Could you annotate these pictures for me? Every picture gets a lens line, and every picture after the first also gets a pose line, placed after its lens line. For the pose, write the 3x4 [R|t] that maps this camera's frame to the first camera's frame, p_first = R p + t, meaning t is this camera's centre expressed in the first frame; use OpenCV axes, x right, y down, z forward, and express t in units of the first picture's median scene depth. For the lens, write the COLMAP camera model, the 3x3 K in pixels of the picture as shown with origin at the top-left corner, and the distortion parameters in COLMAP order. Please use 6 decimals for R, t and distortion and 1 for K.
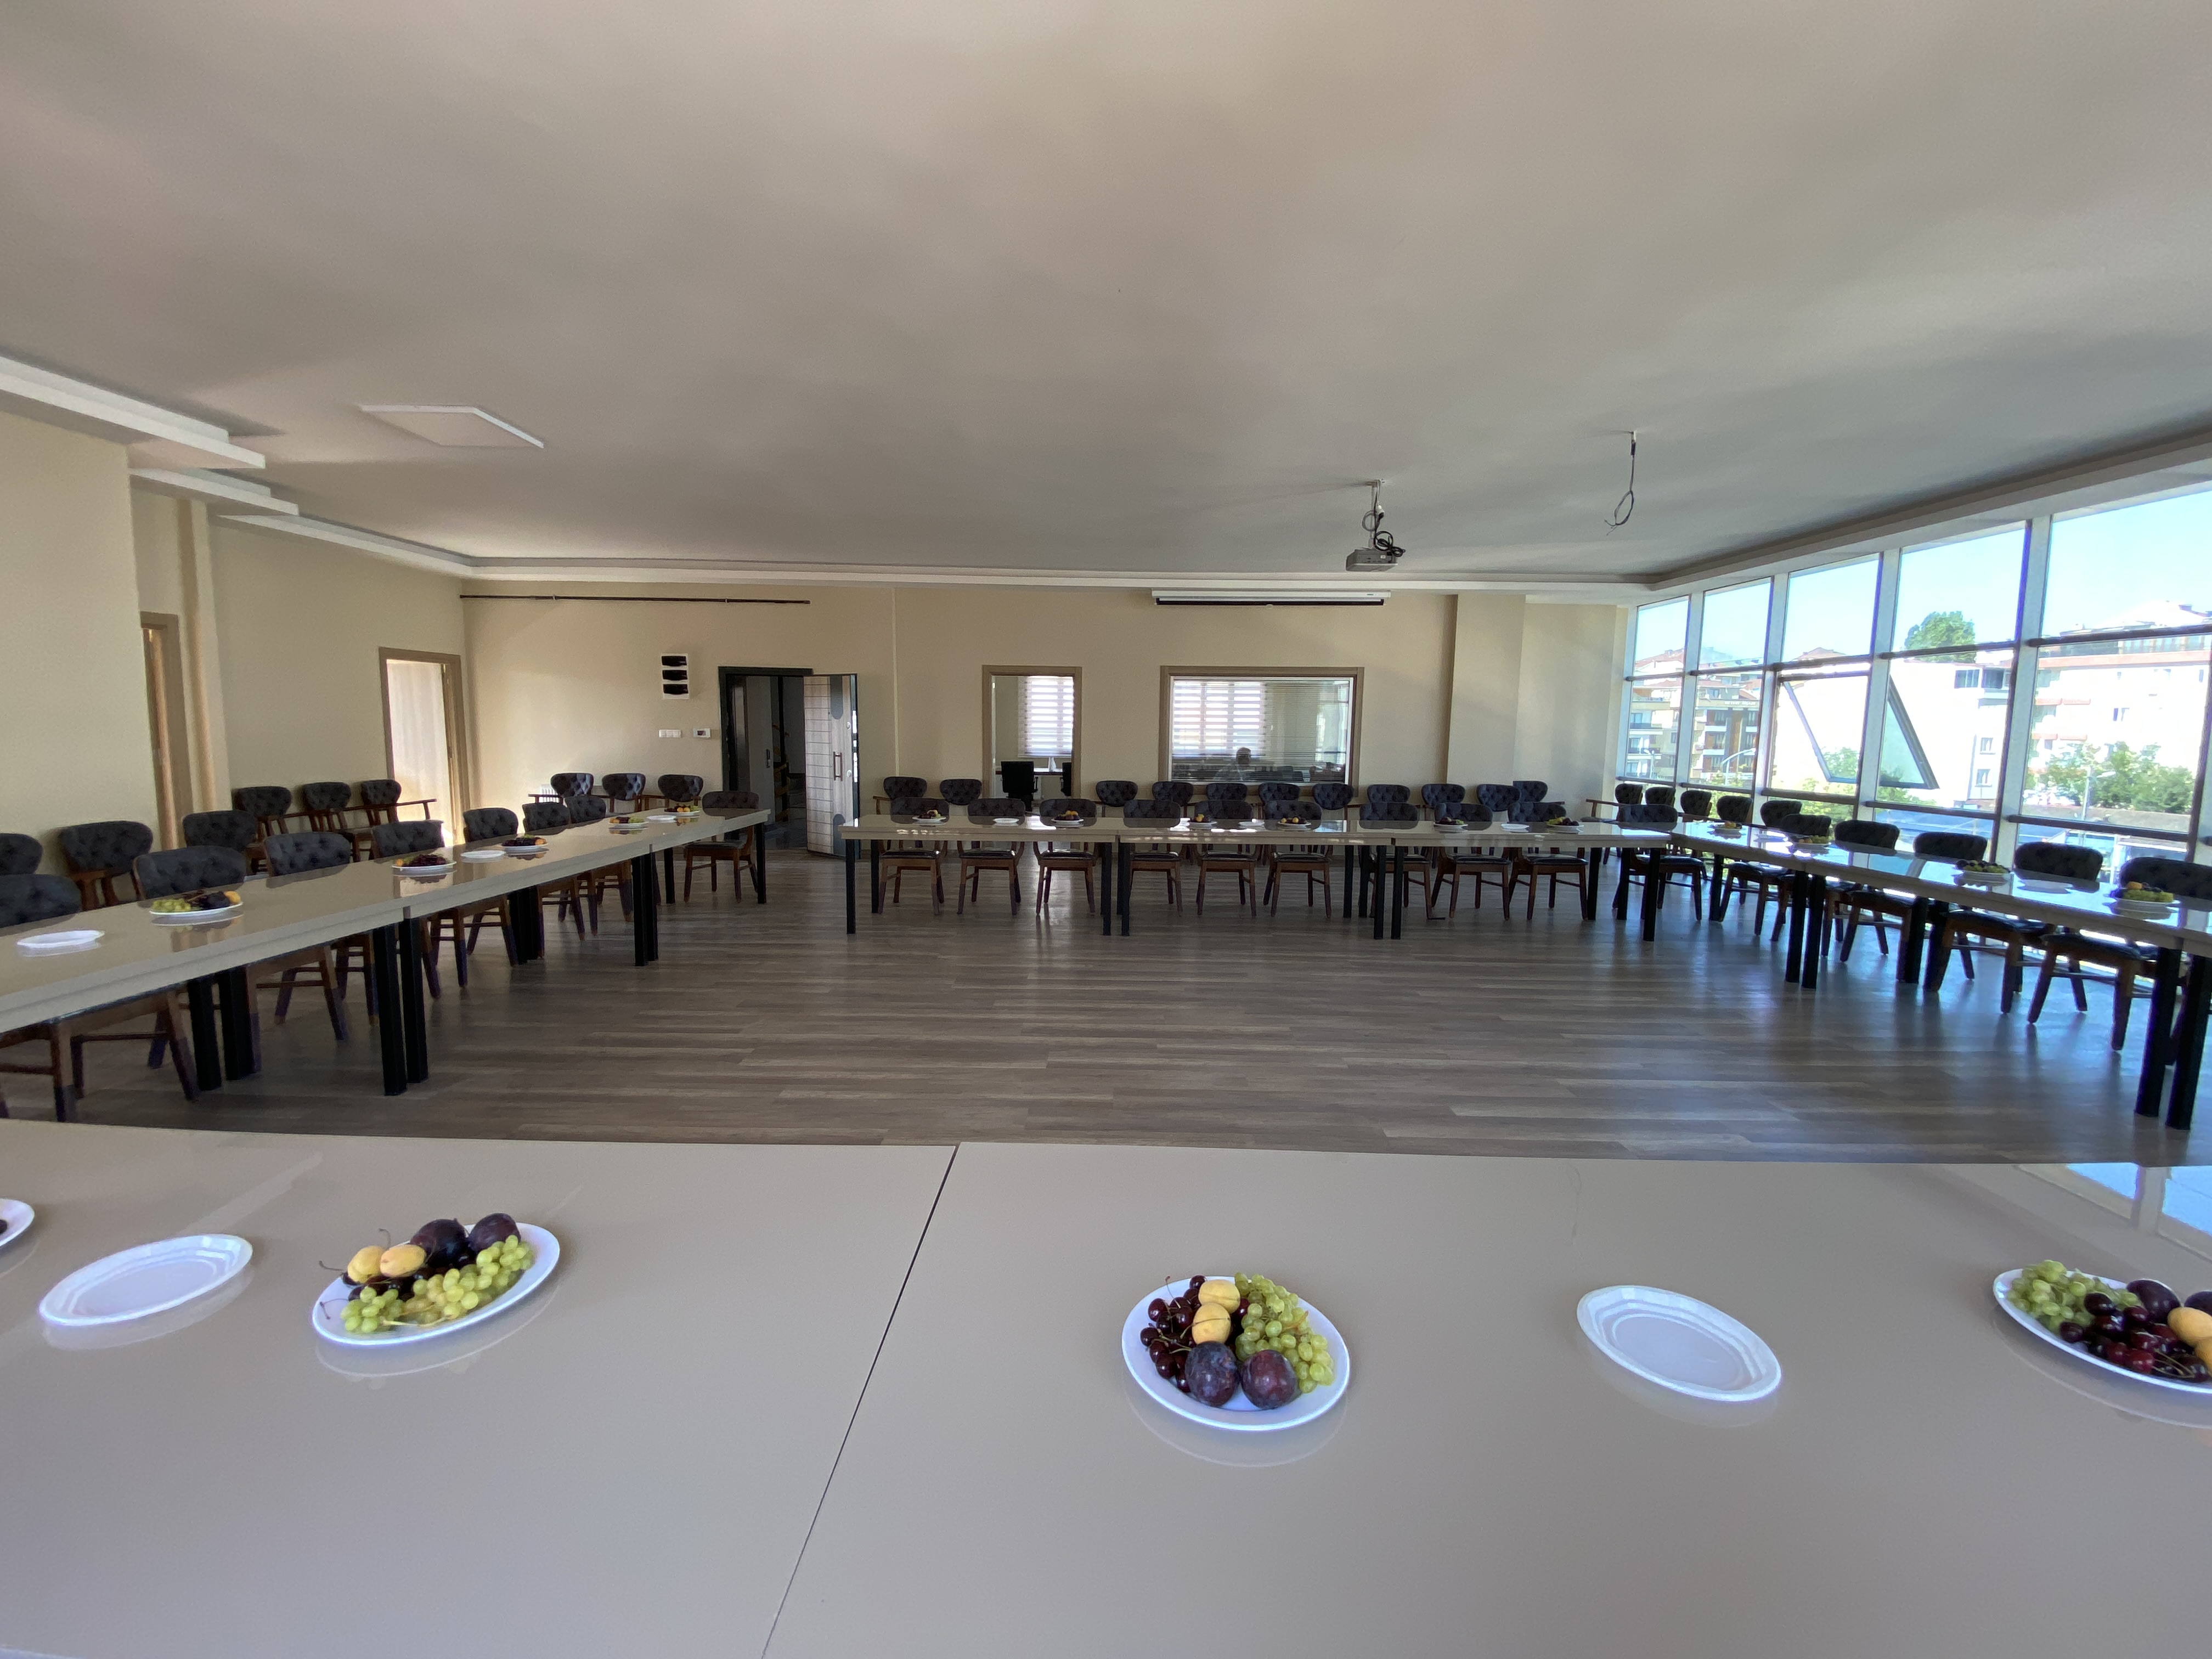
lens RADIAL K [[904.1, 0, 1106.3], [0, 904.1, 833.9], [0, 0, 1]] dist [0.018274, -0.019621]
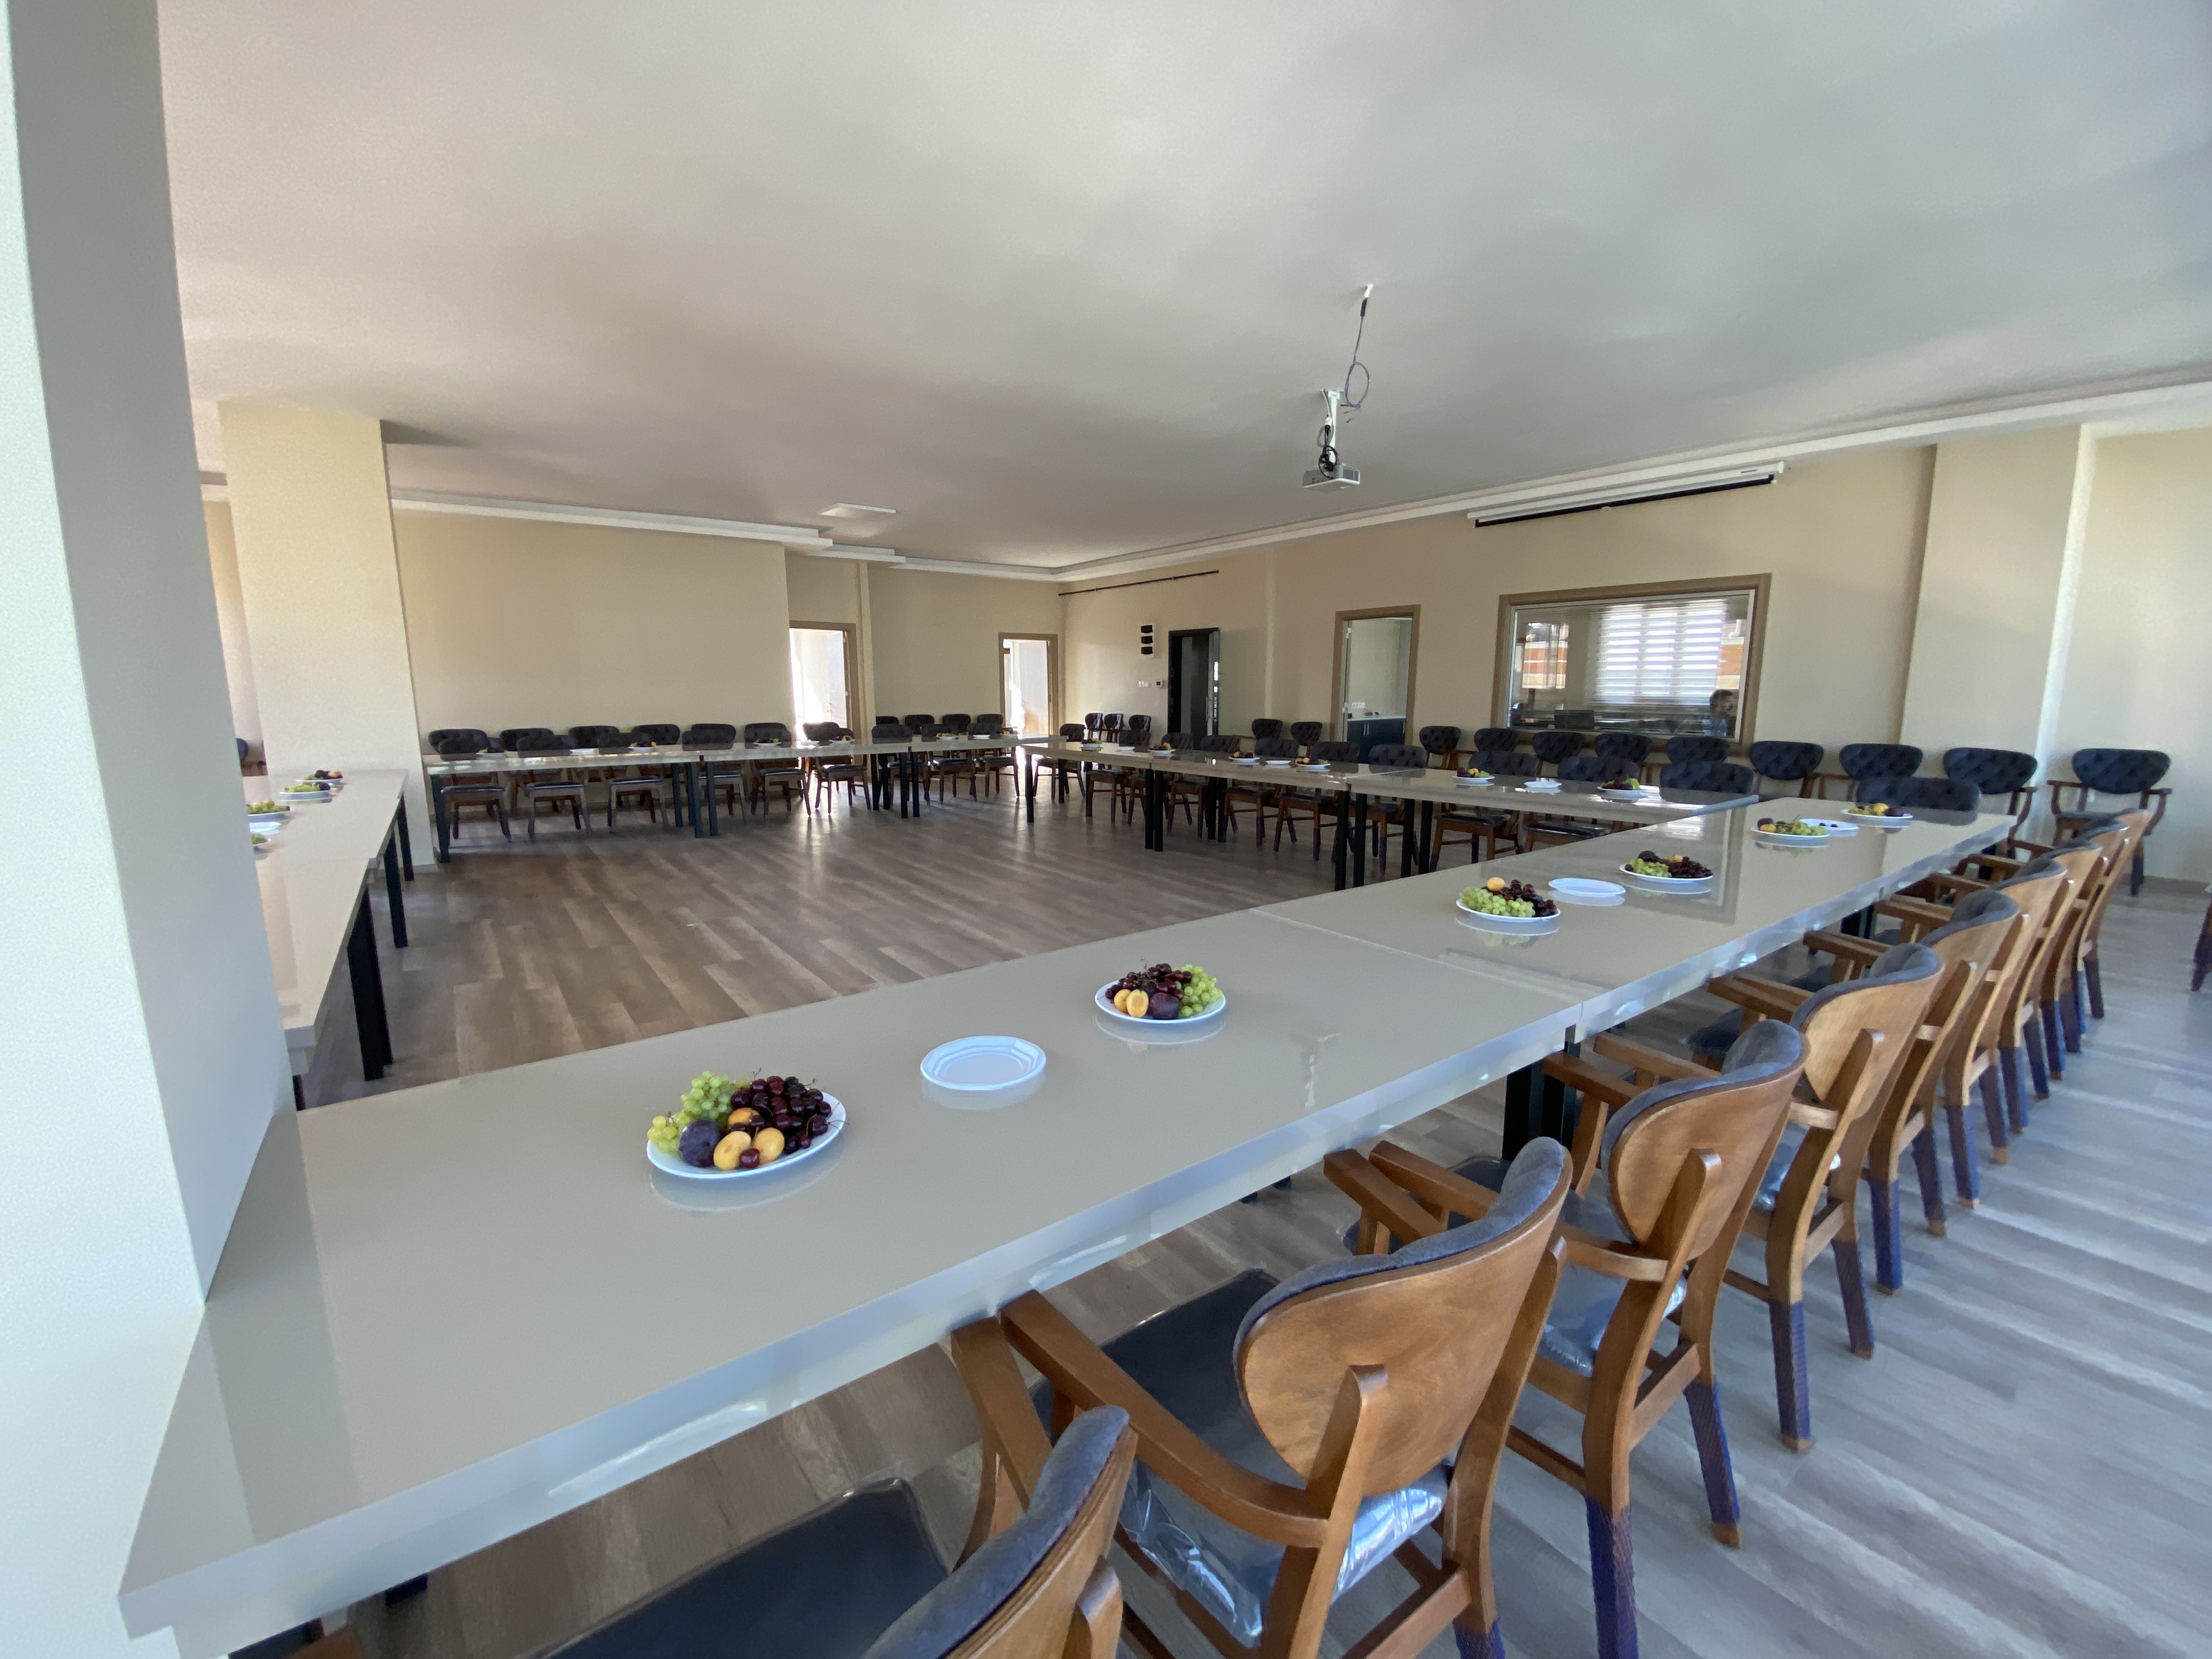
lens RADIAL K [[904.1, 0, 1106.3], [0, 904.1, 833.9], [0, 0, 1]] dist [0.018274, -0.019621]
pose [[0.575064, 0.119876, -0.809278, 0.608214], [-0.082278, 0.992666, 0.088574, -0.003493], [0.813961, 0.015650, 0.580709, 0.178321]]
